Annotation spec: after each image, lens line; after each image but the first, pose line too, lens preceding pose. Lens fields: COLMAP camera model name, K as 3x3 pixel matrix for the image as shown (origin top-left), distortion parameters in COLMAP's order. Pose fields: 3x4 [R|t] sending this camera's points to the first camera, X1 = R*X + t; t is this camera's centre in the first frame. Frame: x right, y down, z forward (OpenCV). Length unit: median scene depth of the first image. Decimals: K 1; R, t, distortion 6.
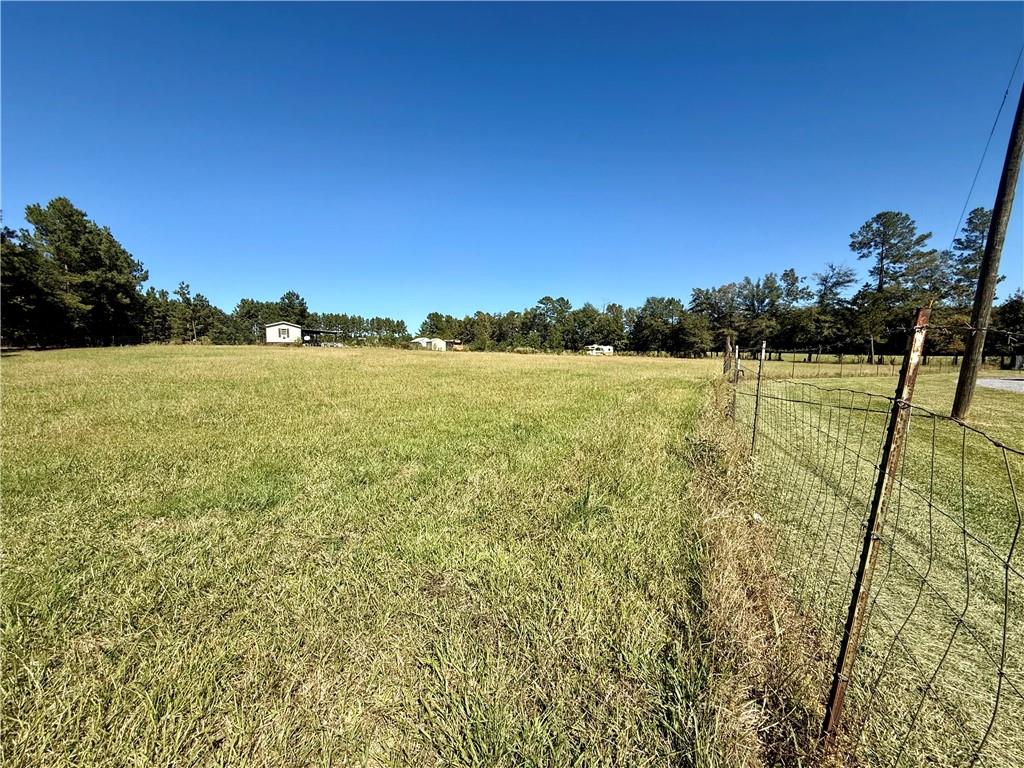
lens RADIAL K [[408.5, 0, 510.4], [0, 408.5, 381.3], [0, 0, 1]] dist [0.002620, 0.000250]
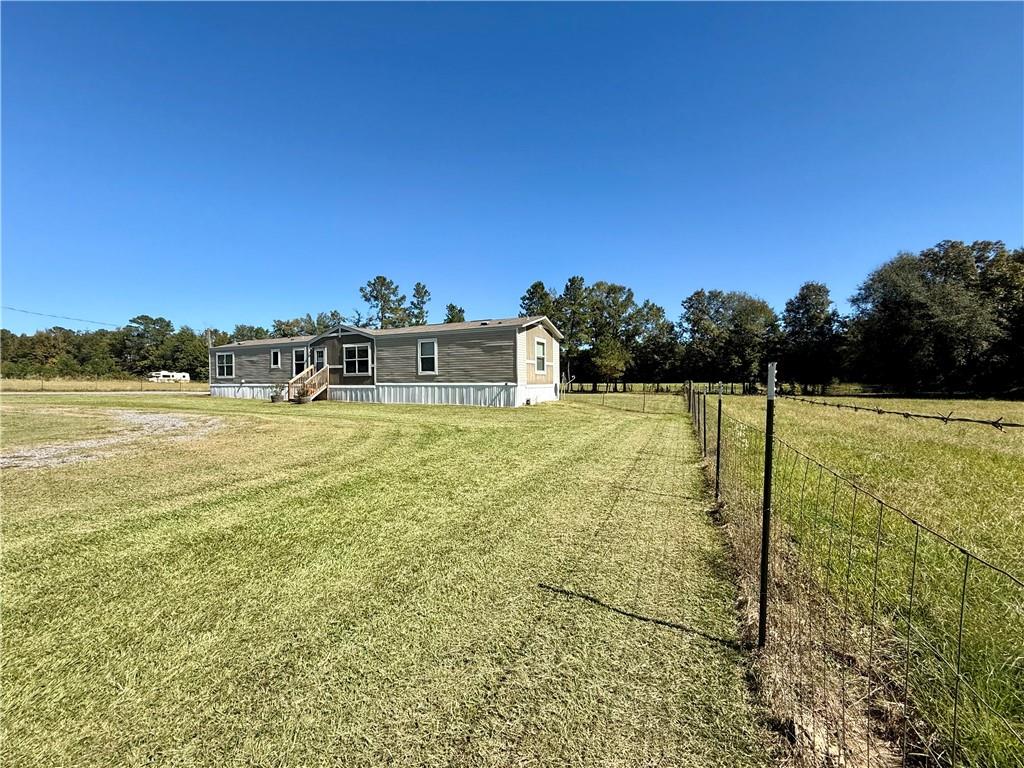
lens RADIAL K [[408.5, 0, 511.9], [0, 408.5, 386.9], [0, 0, 1]] dist [0.002620, 0.000250]
pose [[0.790271, -0.007763, 0.612709, 0.264941], [0.045775, 0.997874, -0.046398, 0.024044], [-0.611046, 0.064713, 0.788946, -0.198141]]
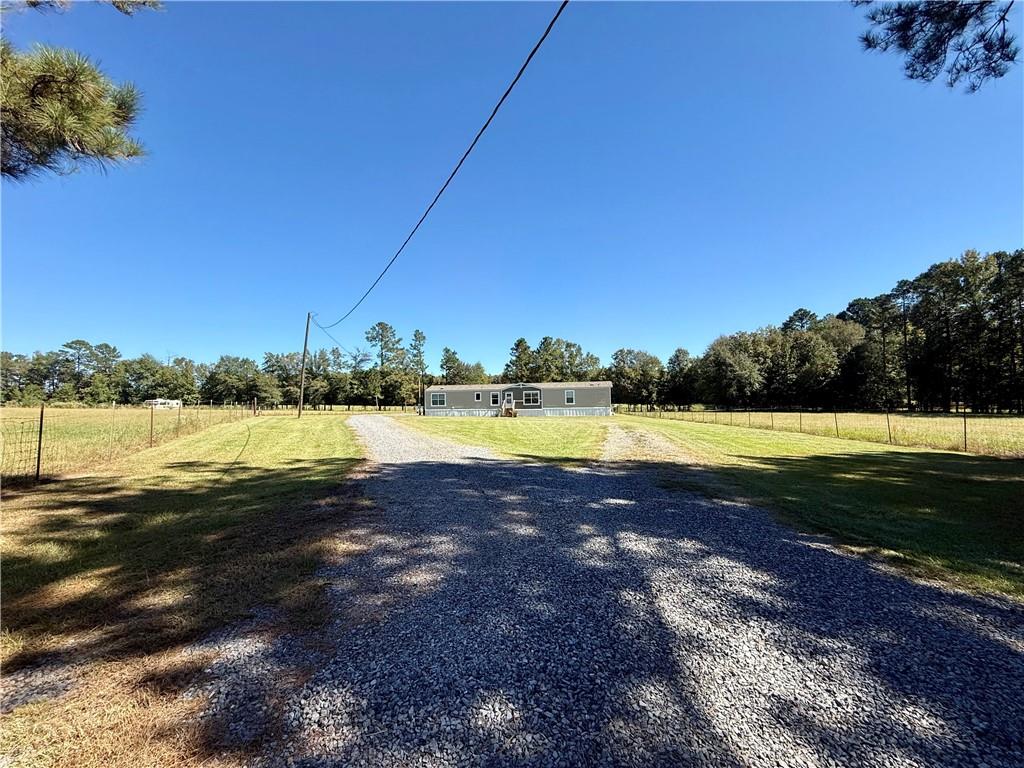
lens RADIAL K [[408.5, 0, 510.6], [0, 408.5, 385.0], [0, 0, 1]] dist [0.002620, 0.000250]
pose [[0.594916, 0.030380, 0.803214, -0.081091], [0.068975, 0.993670, -0.088671, 0.022975], [-0.800823, 0.108153, 0.589054, -0.256074]]
